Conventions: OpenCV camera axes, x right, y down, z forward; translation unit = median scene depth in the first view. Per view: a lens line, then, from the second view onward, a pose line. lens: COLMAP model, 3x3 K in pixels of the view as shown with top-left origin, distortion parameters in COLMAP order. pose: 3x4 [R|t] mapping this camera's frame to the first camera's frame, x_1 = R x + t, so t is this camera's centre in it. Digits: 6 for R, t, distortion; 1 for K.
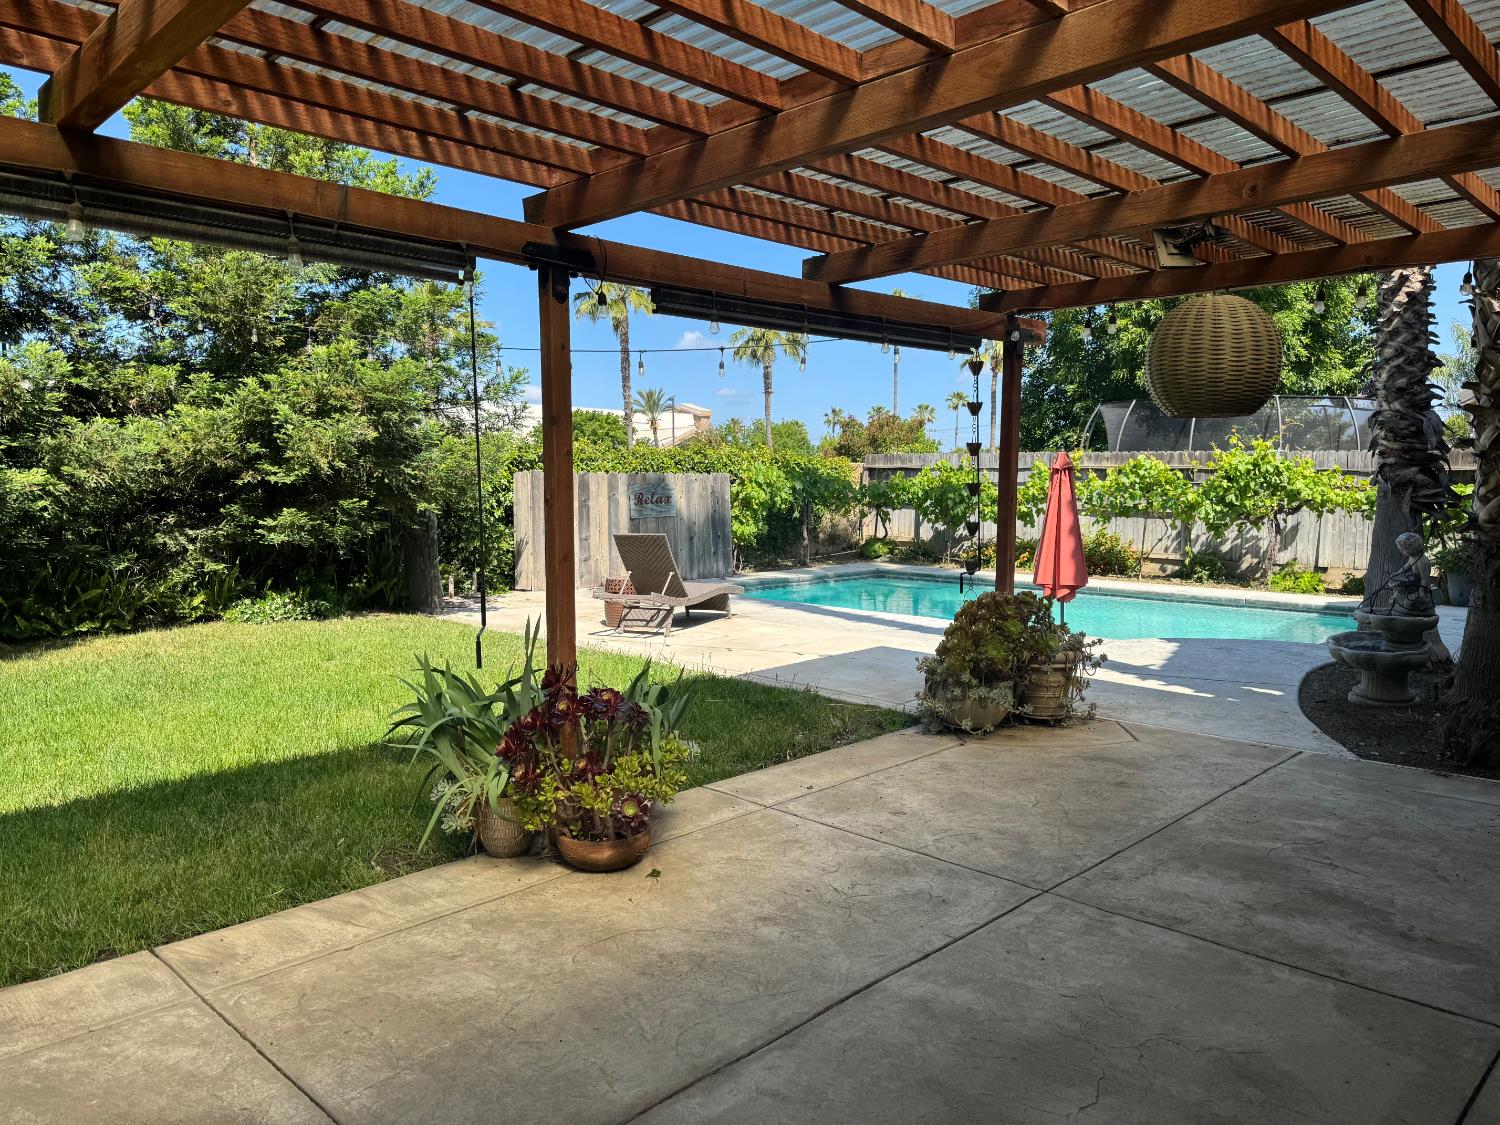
lens RADIAL K [[1066.1, 0, 744.8], [0, 1066.1, 573.4], [0, 0, 1]] dist [0.029020, -0.007383]
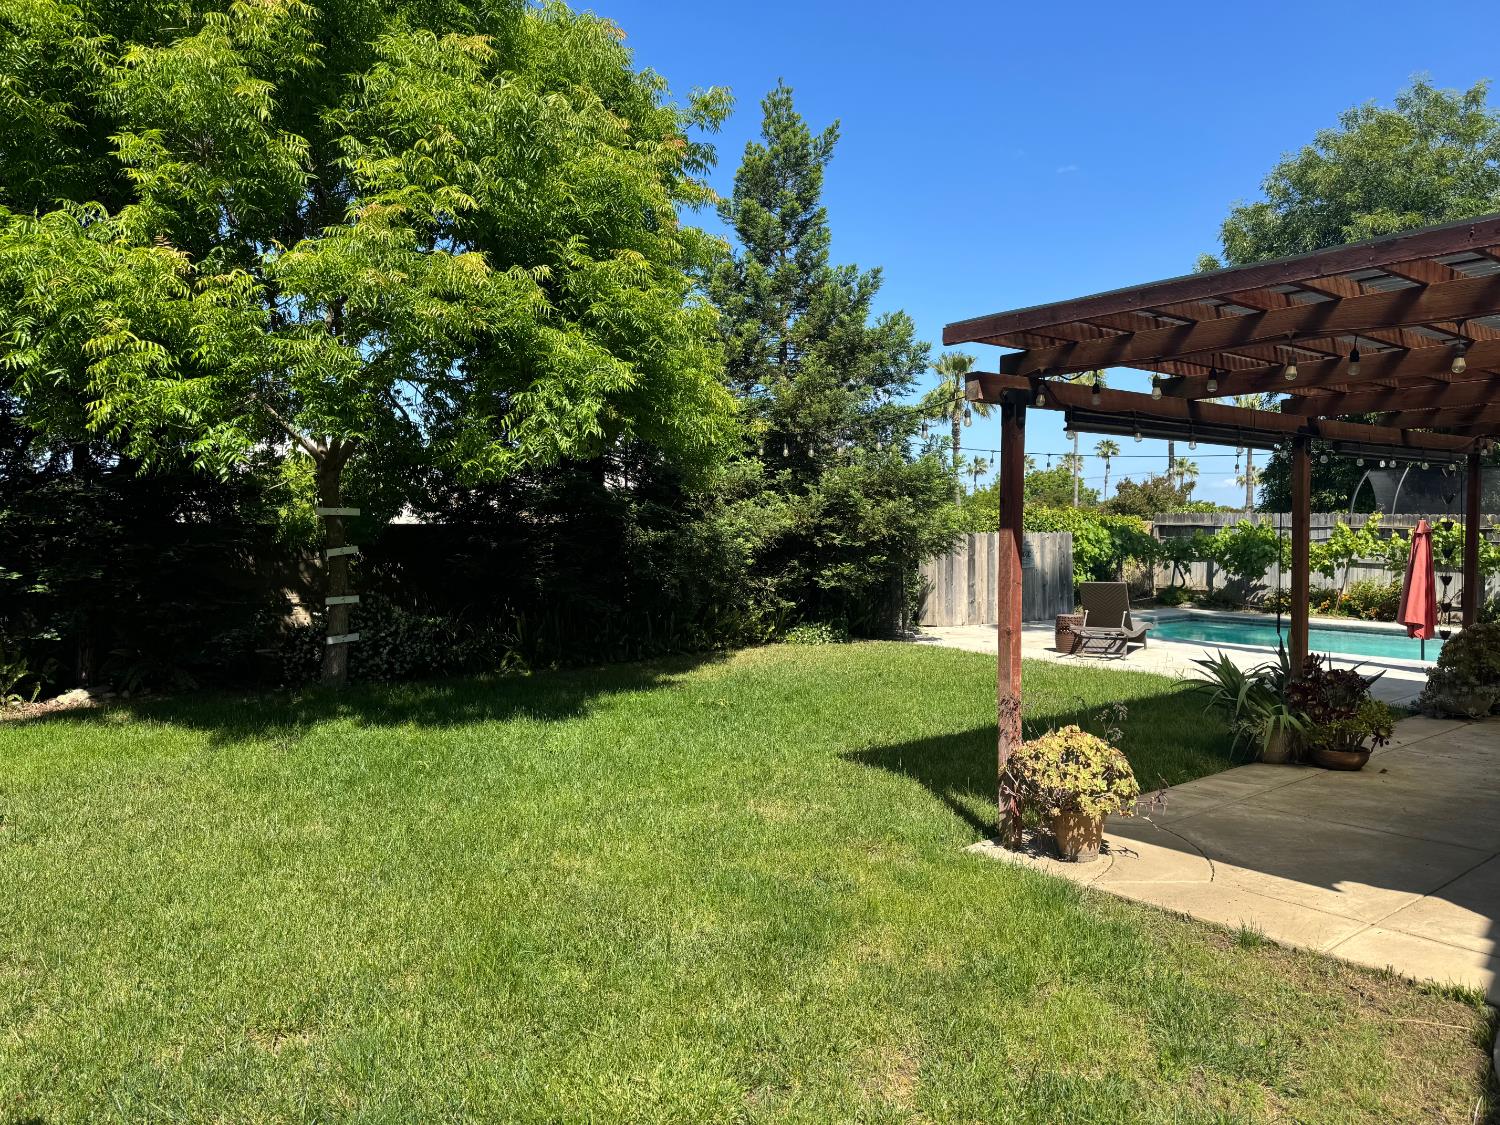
lens RADIAL K [[1066.1, 0, 754.1], [0, 1066.1, 554.6], [0, 0, 1]] dist [0.029020, -0.007383]
pose [[0.993893, 0.003790, -0.110284, -0.227654], [-0.010609, 0.998062, -0.061309, 0.009046], [0.109838, 0.062104, 0.992007, -0.227659]]
